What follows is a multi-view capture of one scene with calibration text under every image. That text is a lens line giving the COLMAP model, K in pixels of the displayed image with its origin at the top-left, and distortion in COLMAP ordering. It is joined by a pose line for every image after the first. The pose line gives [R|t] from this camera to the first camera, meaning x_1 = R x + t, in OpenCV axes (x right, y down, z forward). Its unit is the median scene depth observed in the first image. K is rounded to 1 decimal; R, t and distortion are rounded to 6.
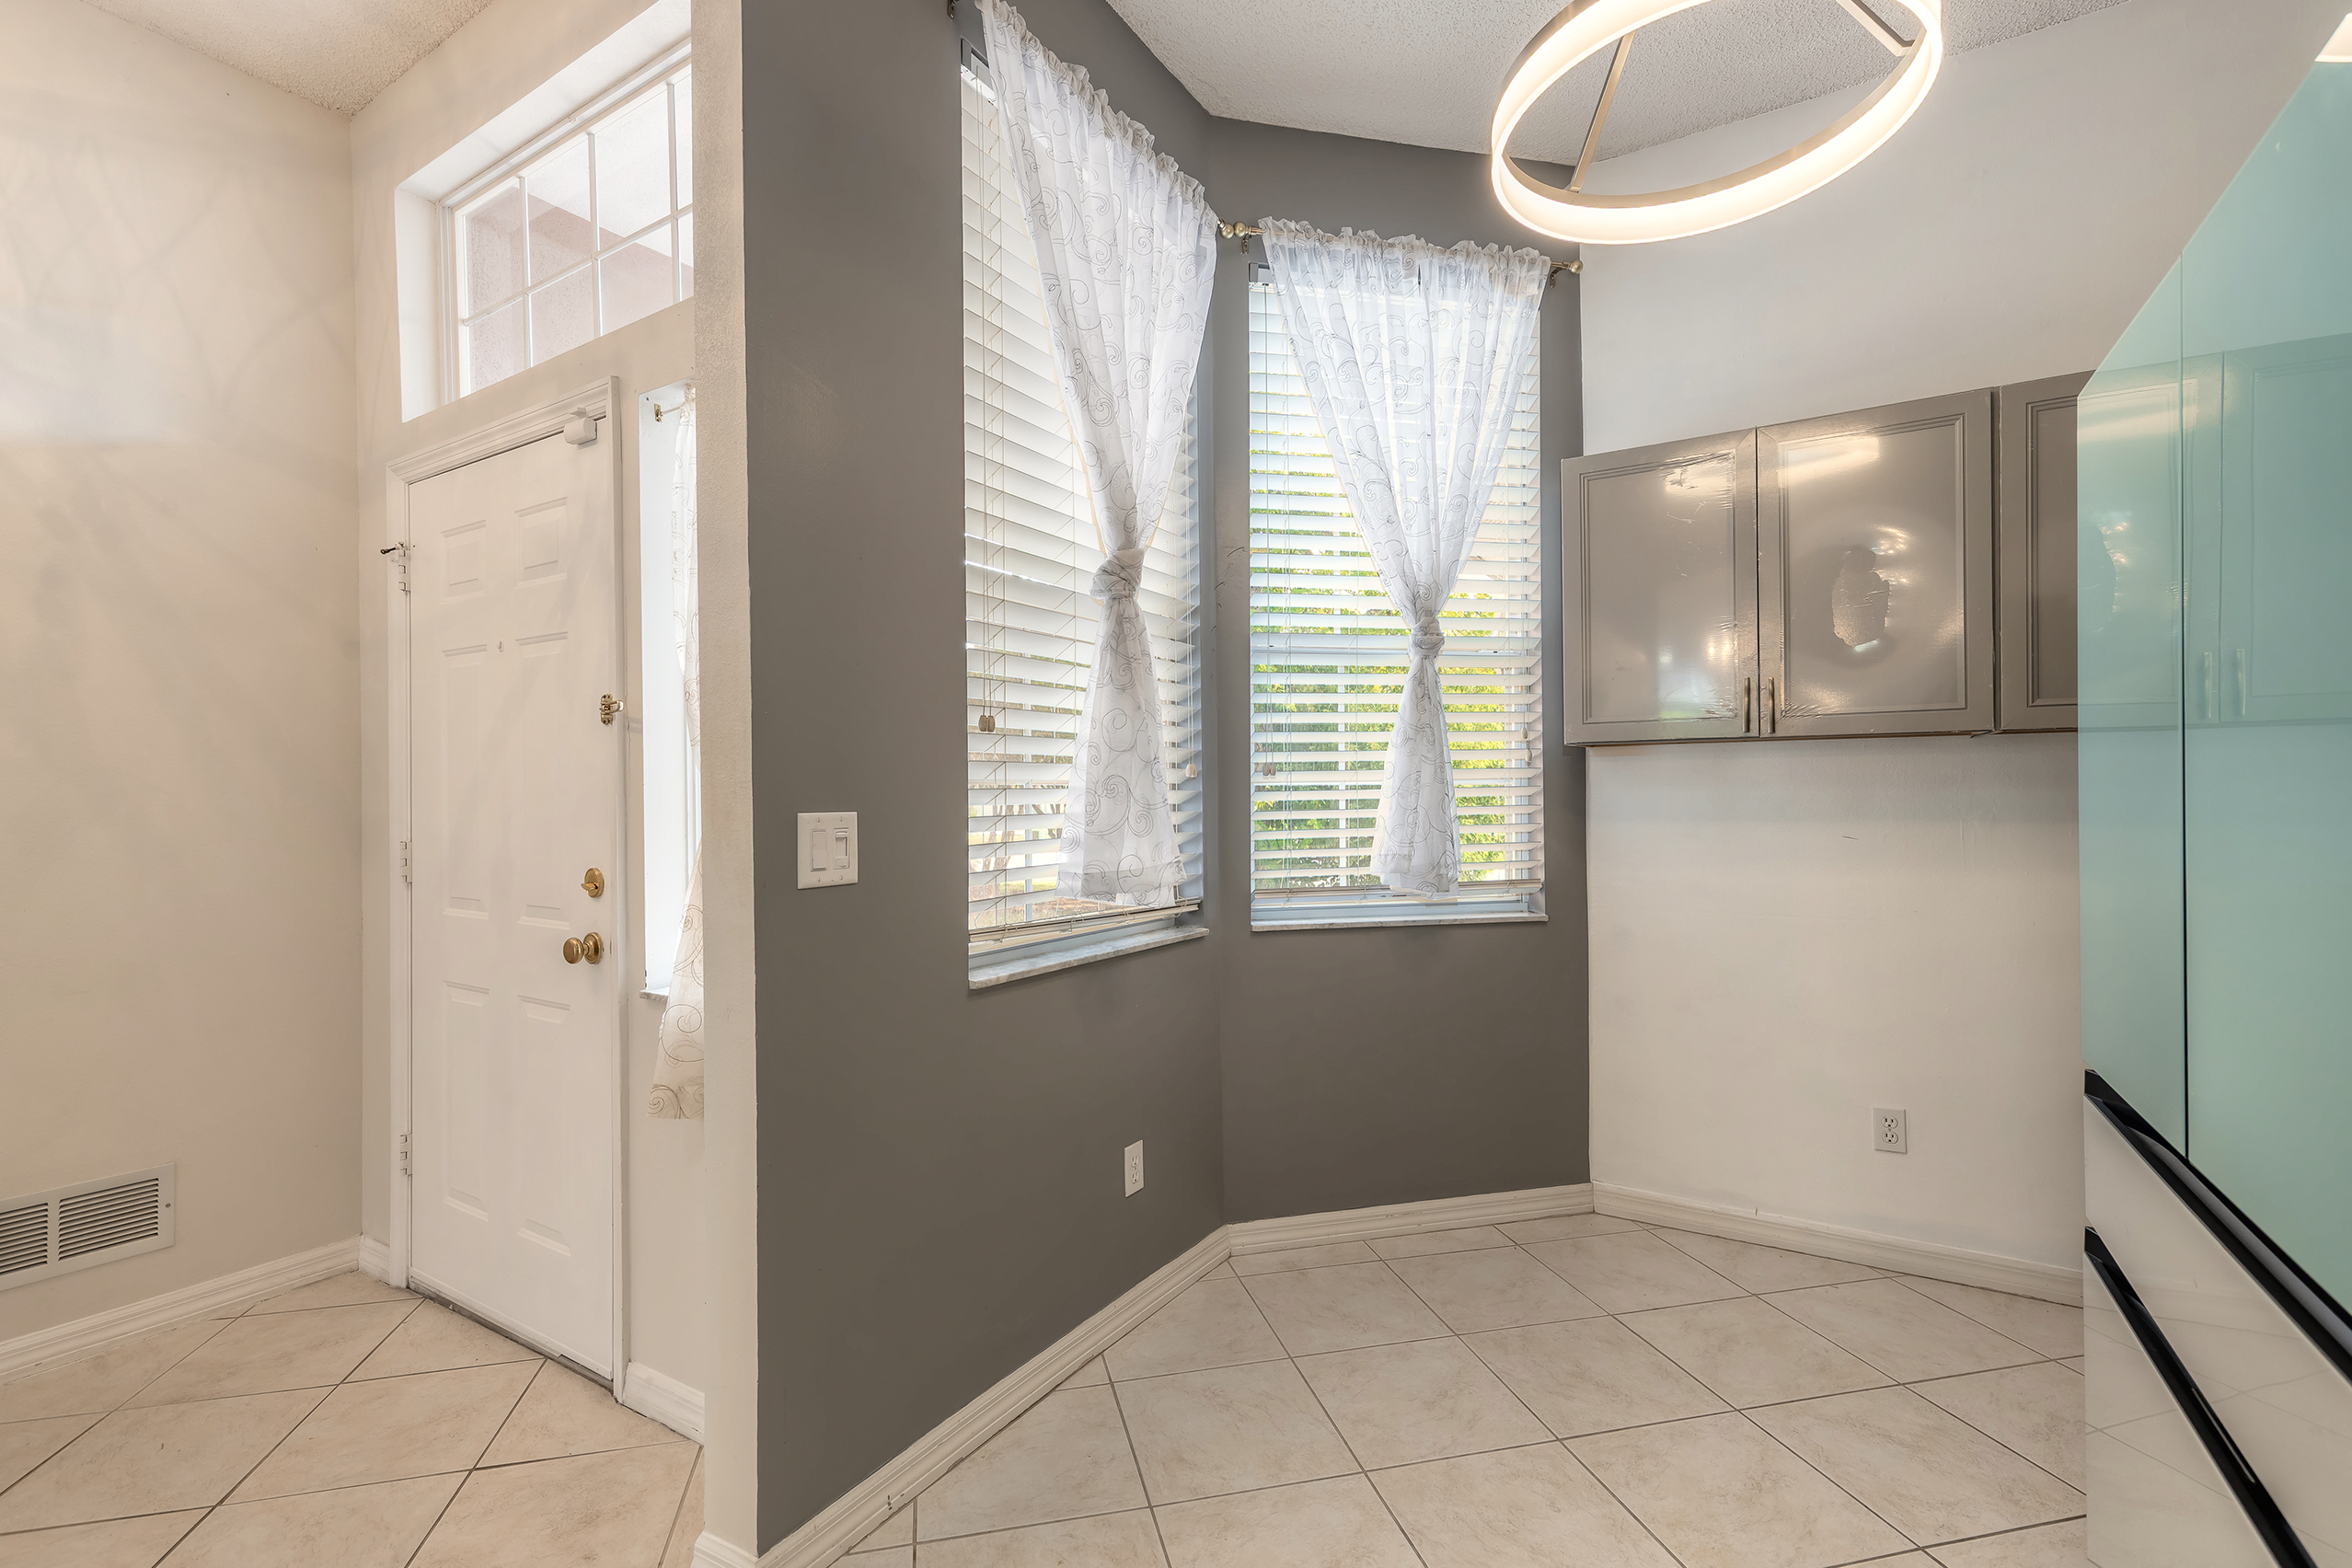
lens RADIAL K [[1058.0, 0, 1175.7], [0, 1058.0, 776.9], [0, 0, 1]] dist [0.007054, -0.001076]
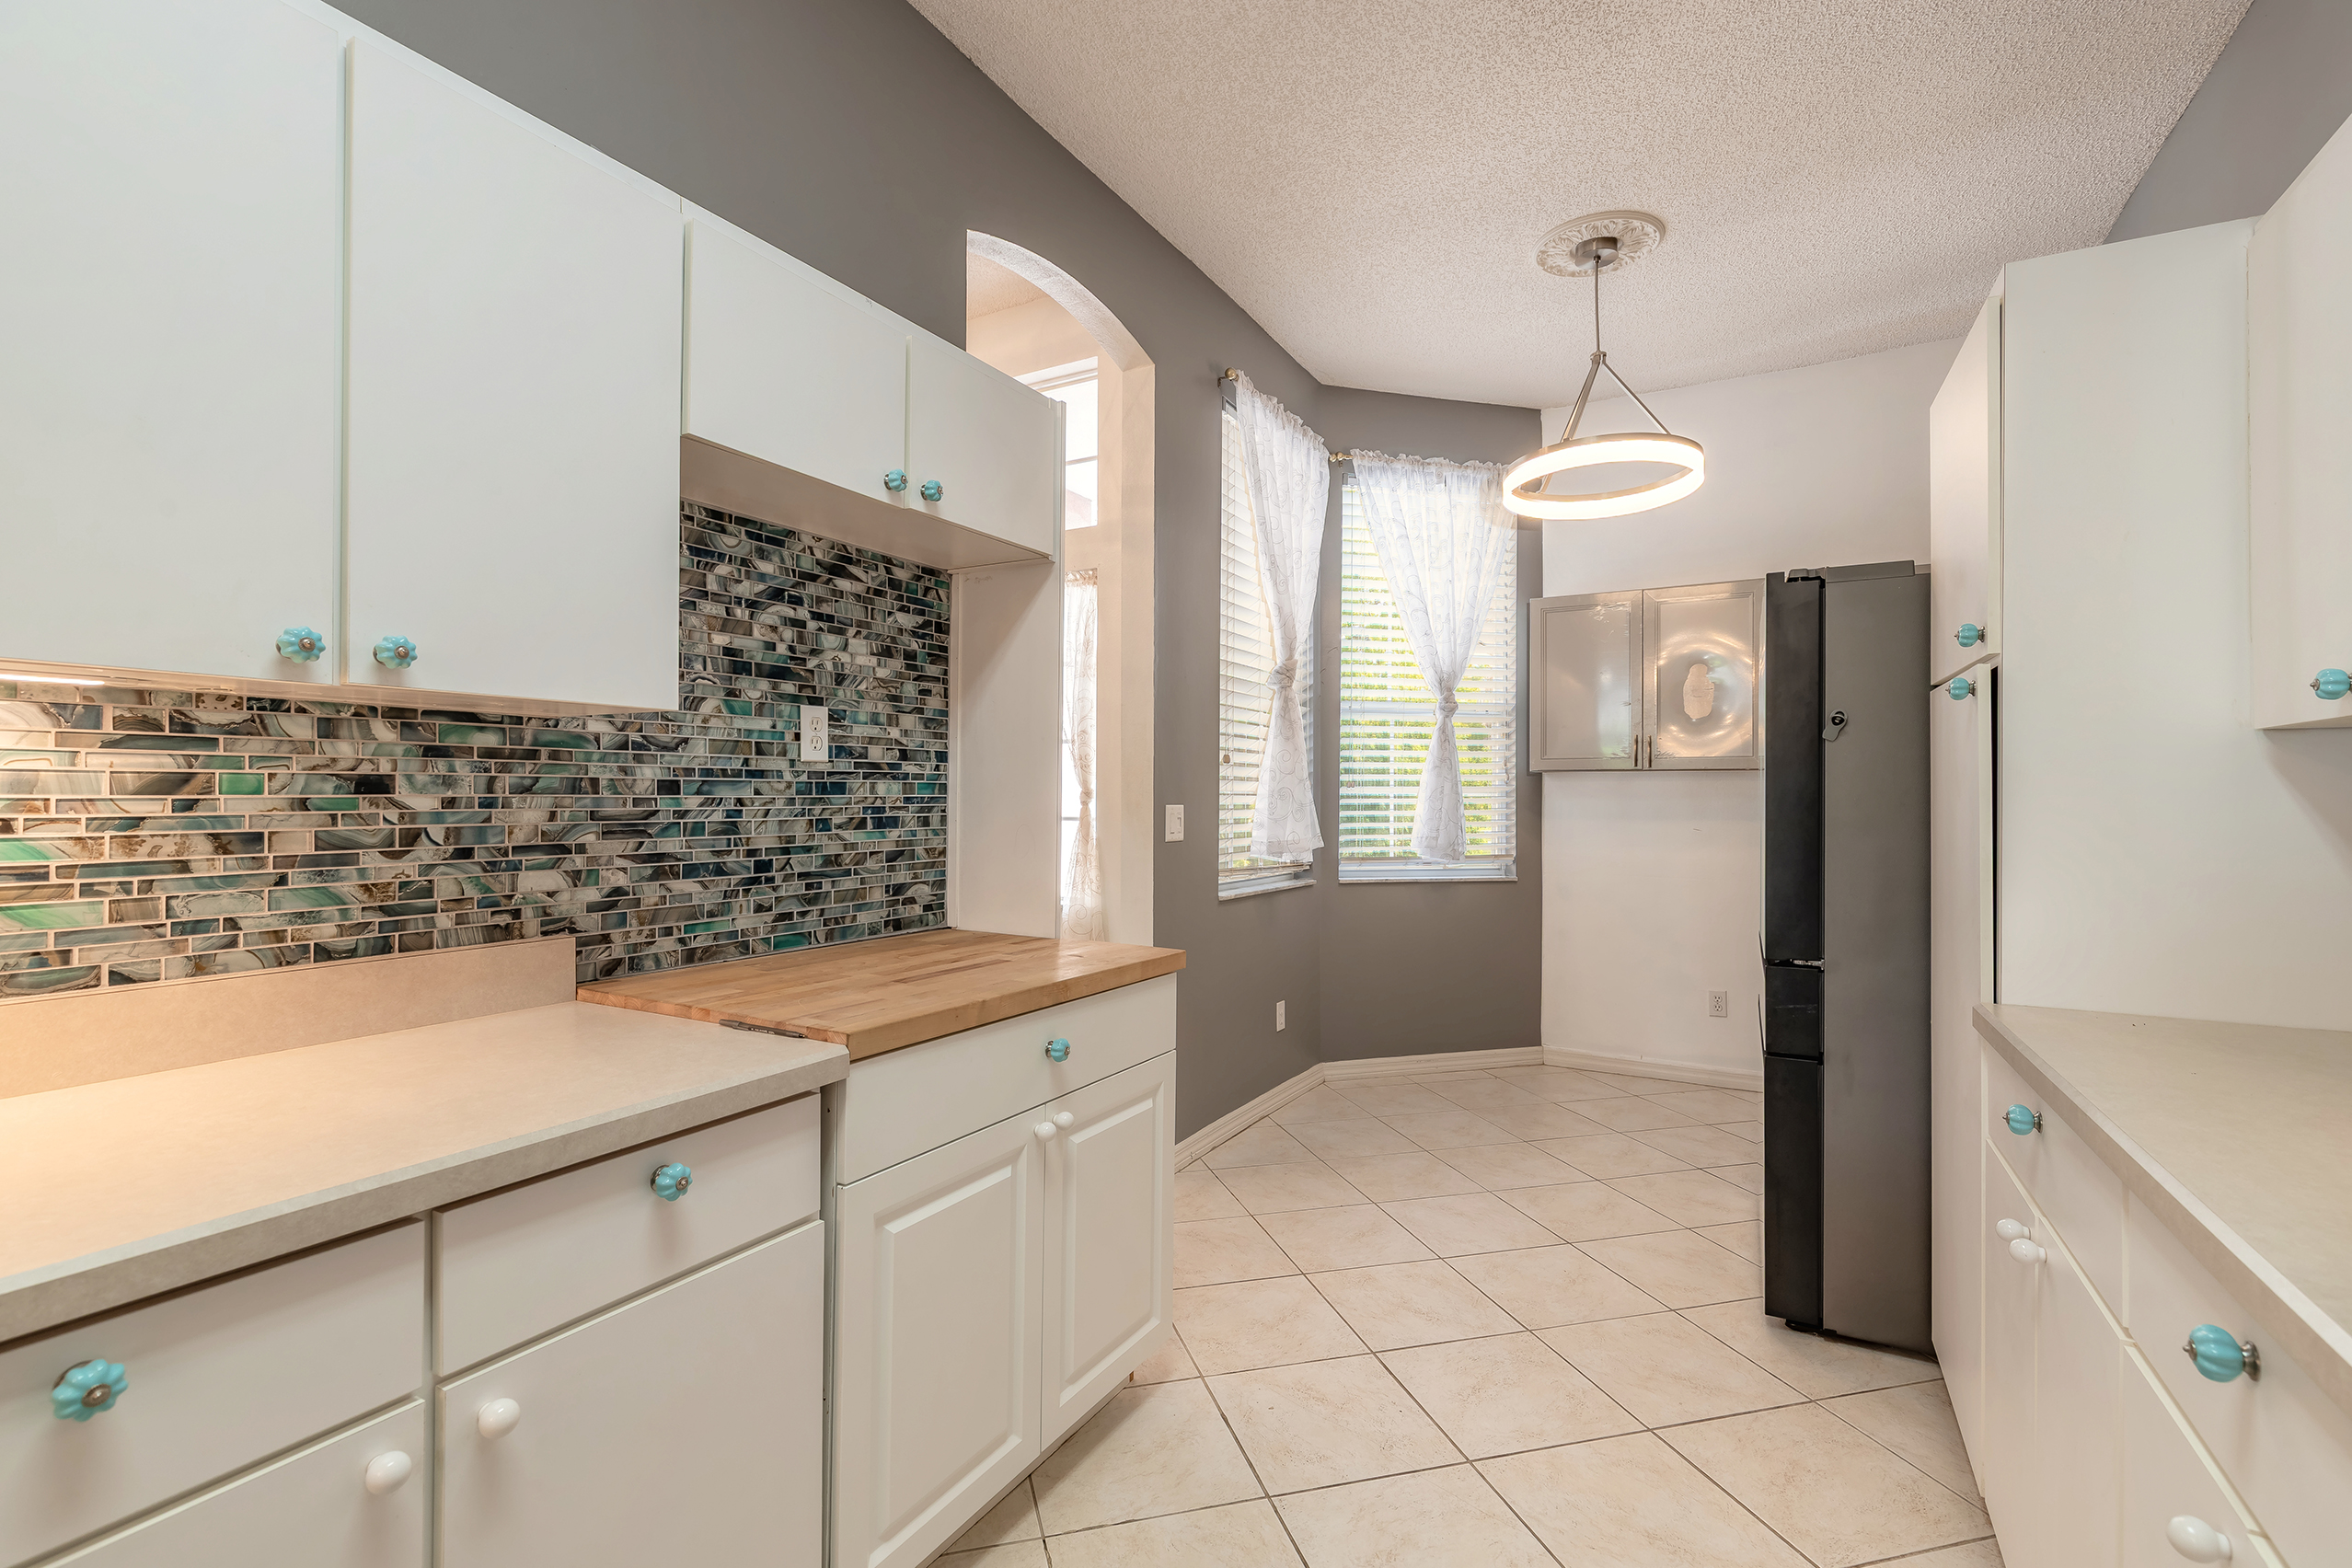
lens RADIAL K [[1058.0, 0, 1177.4], [0, 1058.0, 784.5], [0, 0, 1]] dist [0.007054, -0.001076]
pose [[0.998977, 0.013167, 0.043268, -0.252232], [-0.013100, 0.999913, -0.001820, -0.000348], [-0.043289, 0.001252, 0.999062, -0.623007]]
